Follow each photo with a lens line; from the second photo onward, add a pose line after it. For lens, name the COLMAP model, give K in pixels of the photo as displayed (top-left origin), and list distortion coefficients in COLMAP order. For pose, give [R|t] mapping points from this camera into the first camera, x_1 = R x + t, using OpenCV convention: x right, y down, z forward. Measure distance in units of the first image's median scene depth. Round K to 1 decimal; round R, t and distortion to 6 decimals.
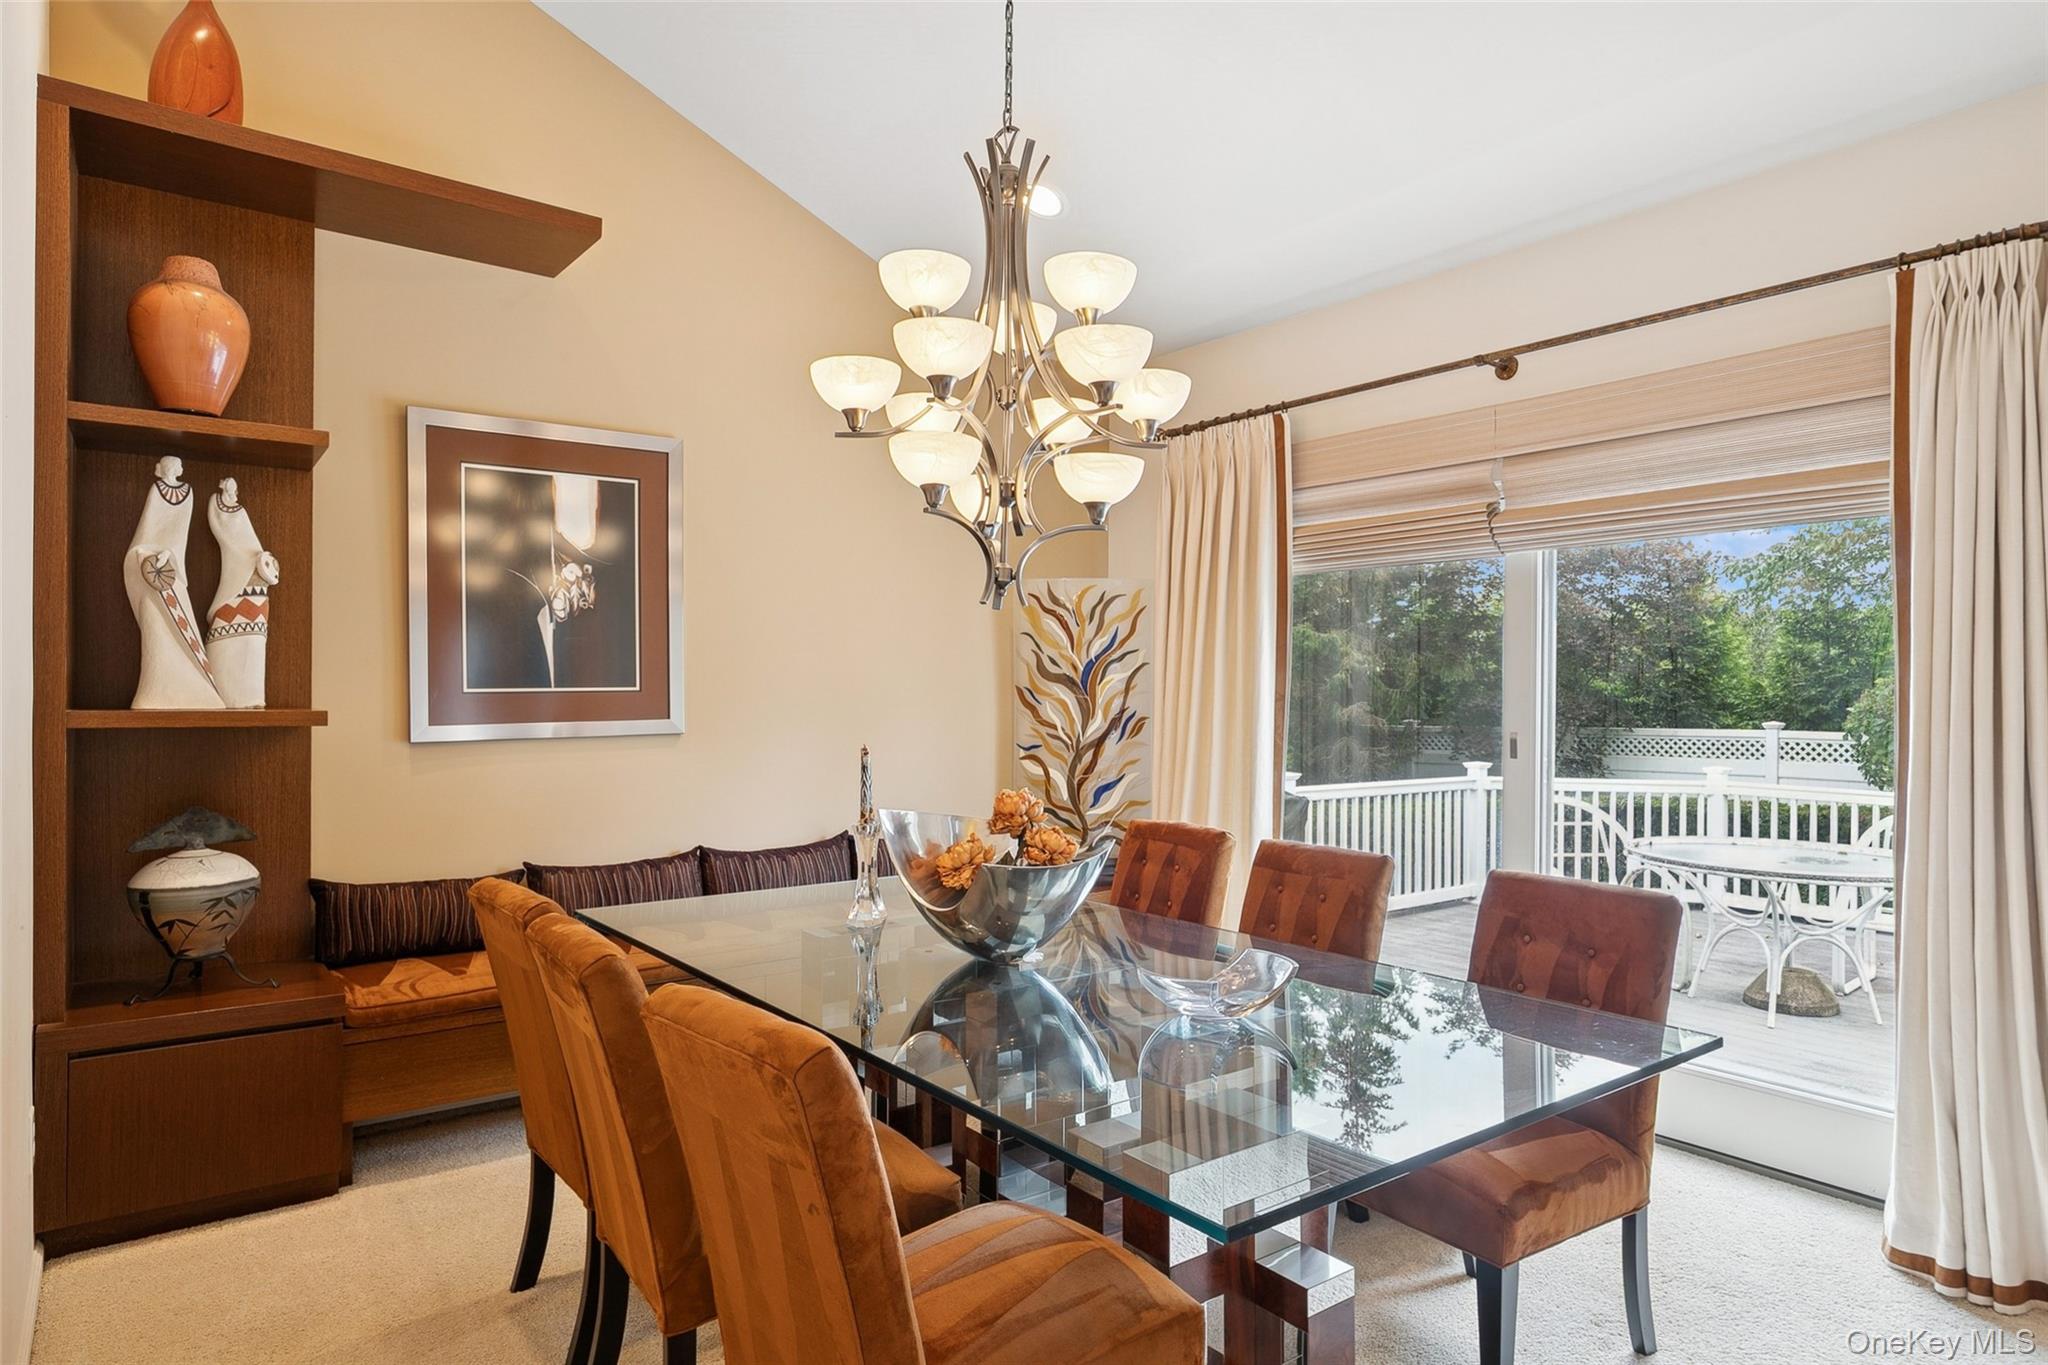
lens RADIAL K [[1215.7, 0, 1027.1], [0, 1215.7, 681.8], [0, 0, 1]] dist [-0.002026, 0.000021]
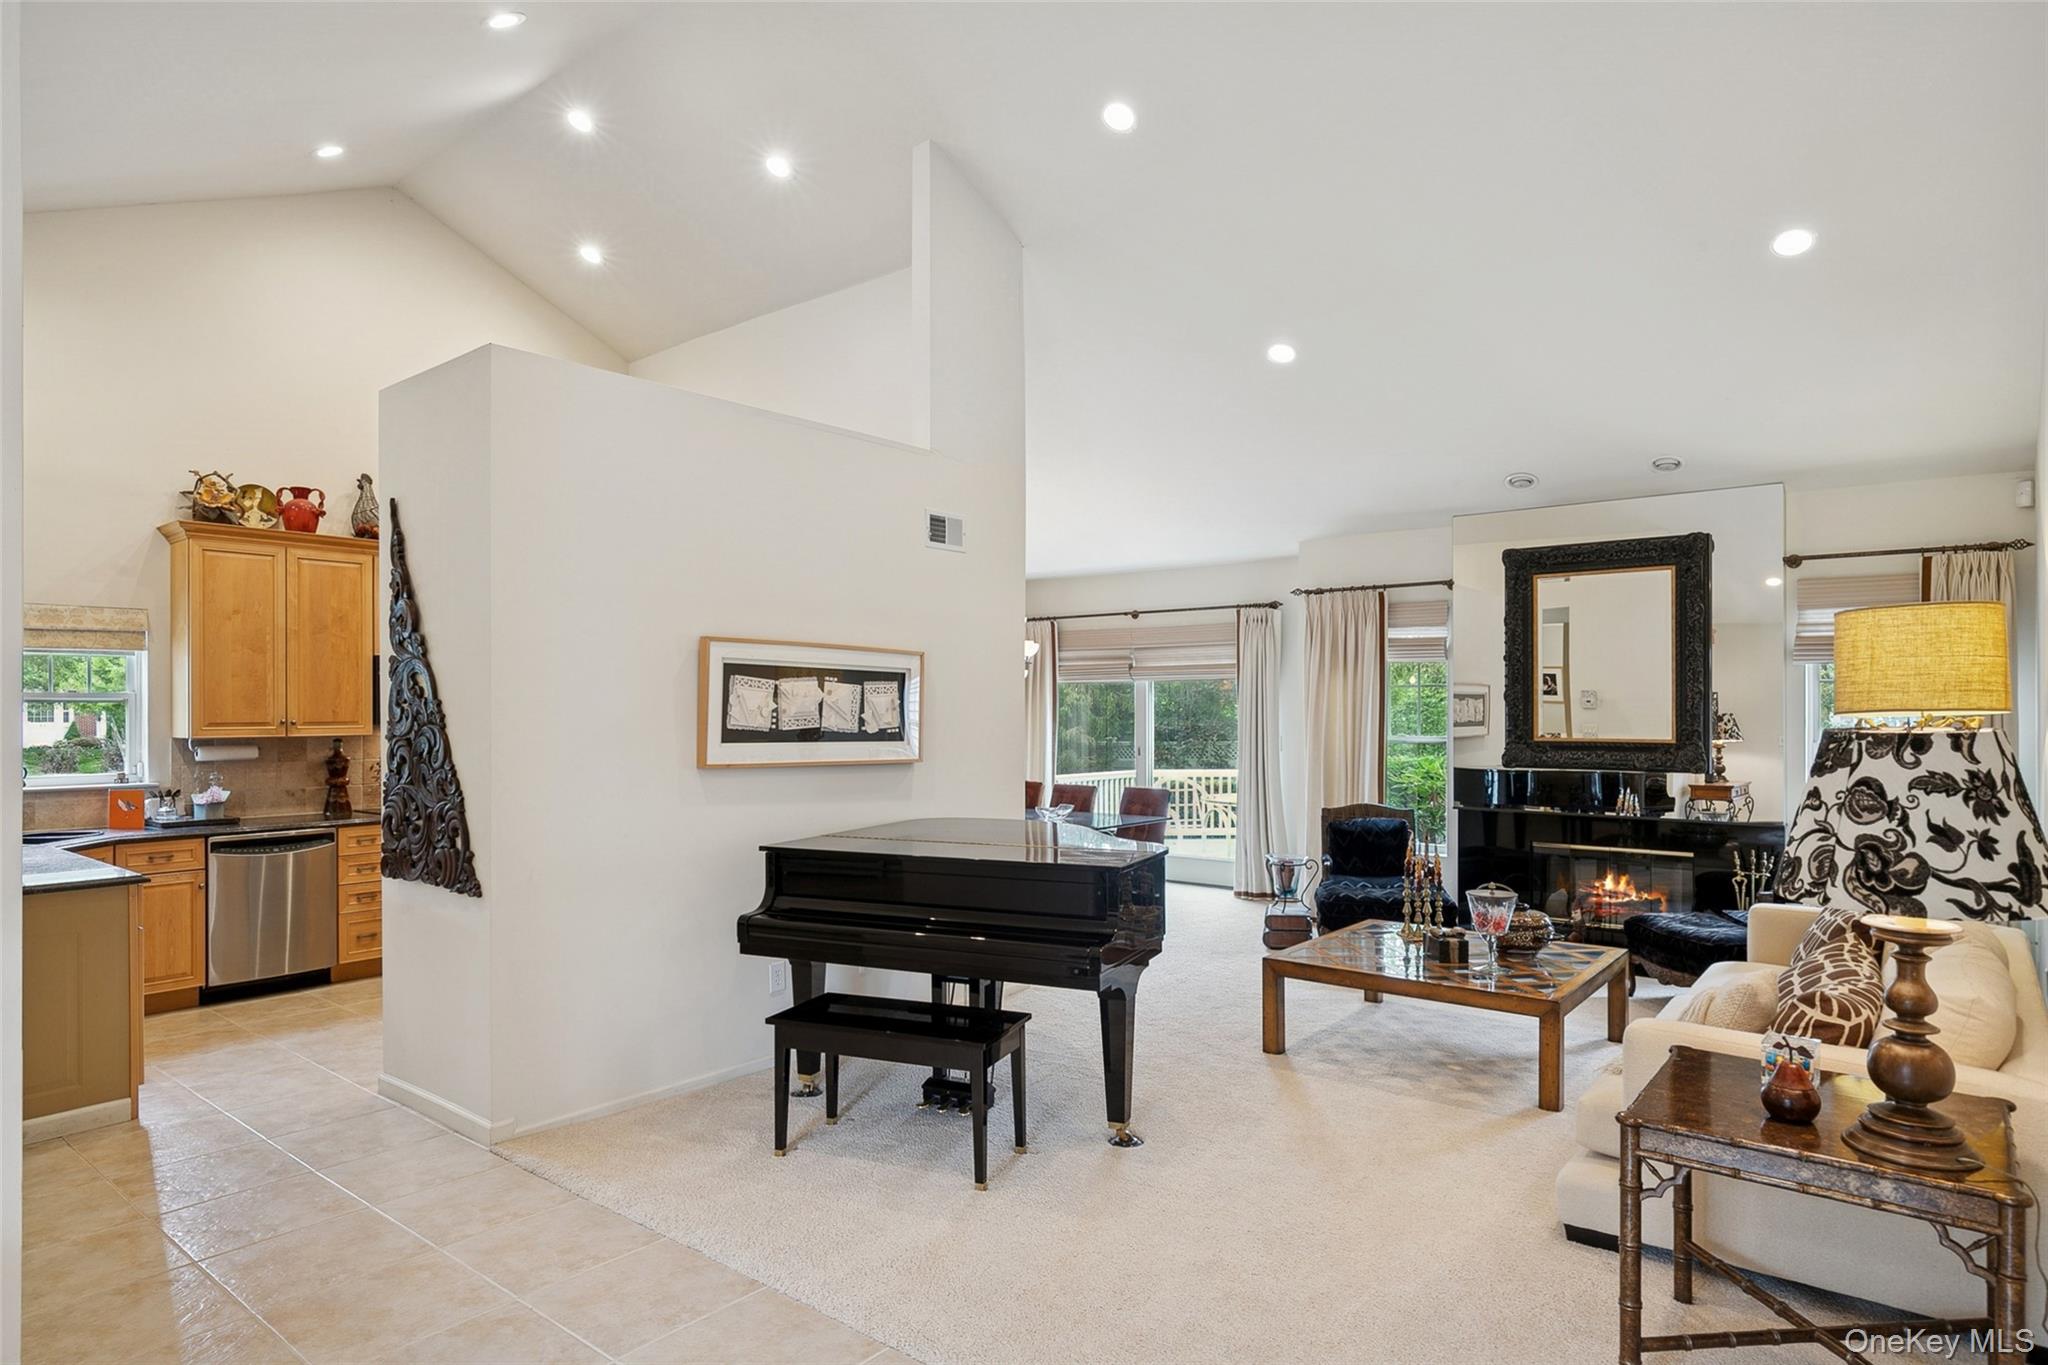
lens RADIAL K [[1161.4, 0, 1024.7], [0, 1161.4, 697.6], [0, 0, 1]] dist [0.002461, 0.000407]
pose [[0.974379, -0.002440, 0.224899, -0.460409], [0.003214, 0.999990, -0.003073, -0.061337], [-0.224889, 0.003717, 0.974377, -1.563945]]
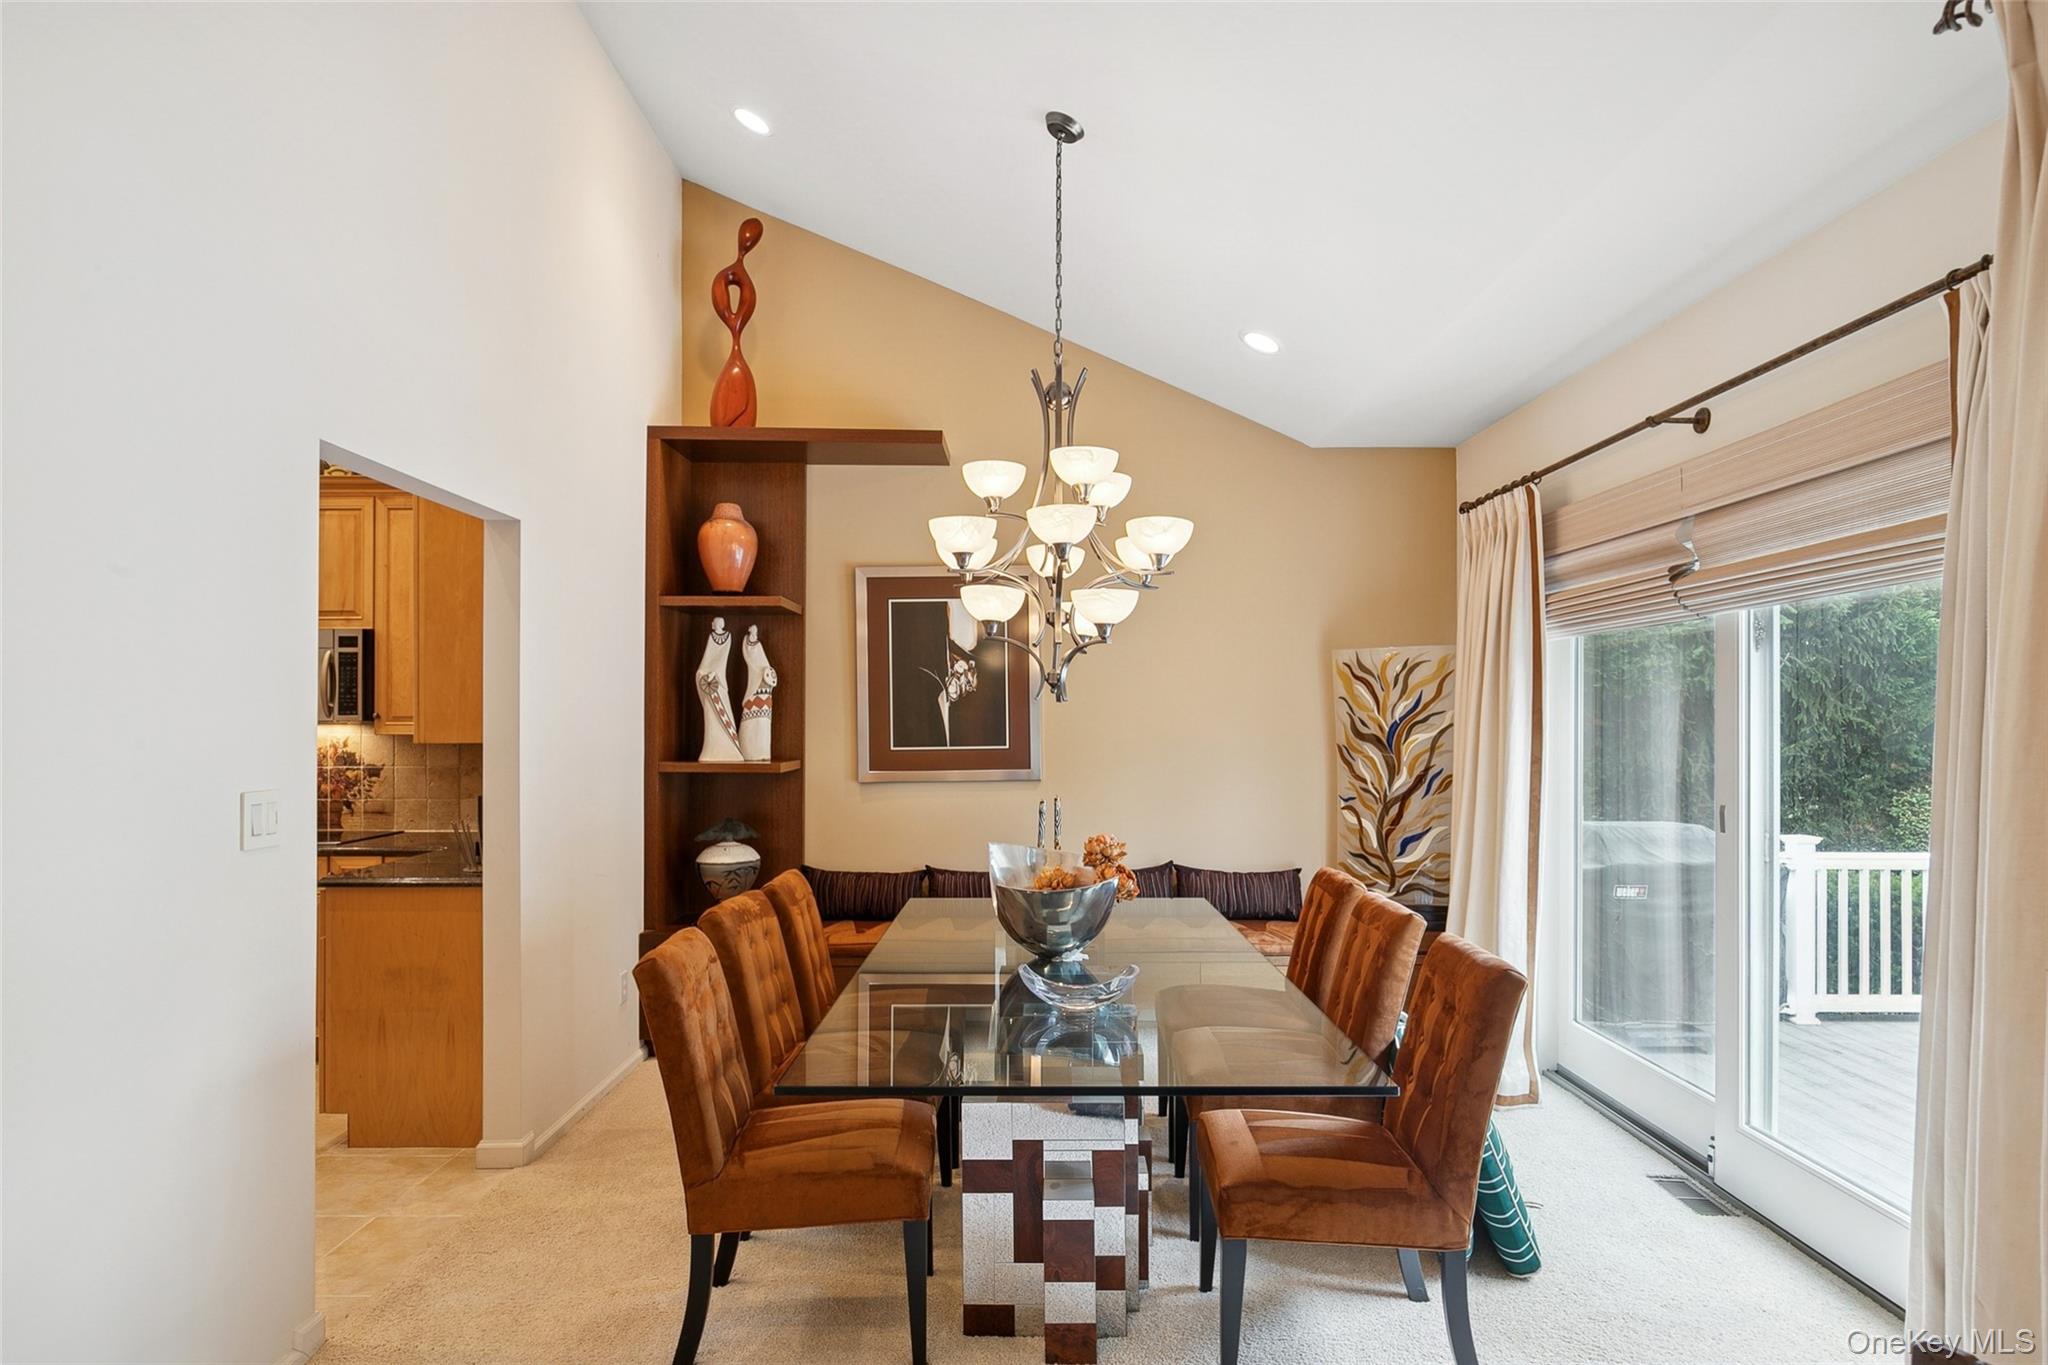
lens RADIAL K [[1161.4, 0, 1022.0], [0, 1161.4, 698.8], [0, 0, 1]] dist [0.002461, 0.000407]
pose [[0.788366, -0.014307, -0.615040, 0.535097], [0.007082, 0.999874, -0.014181, -0.032234], [0.615166, 0.006824, 0.788368, -0.043132]]
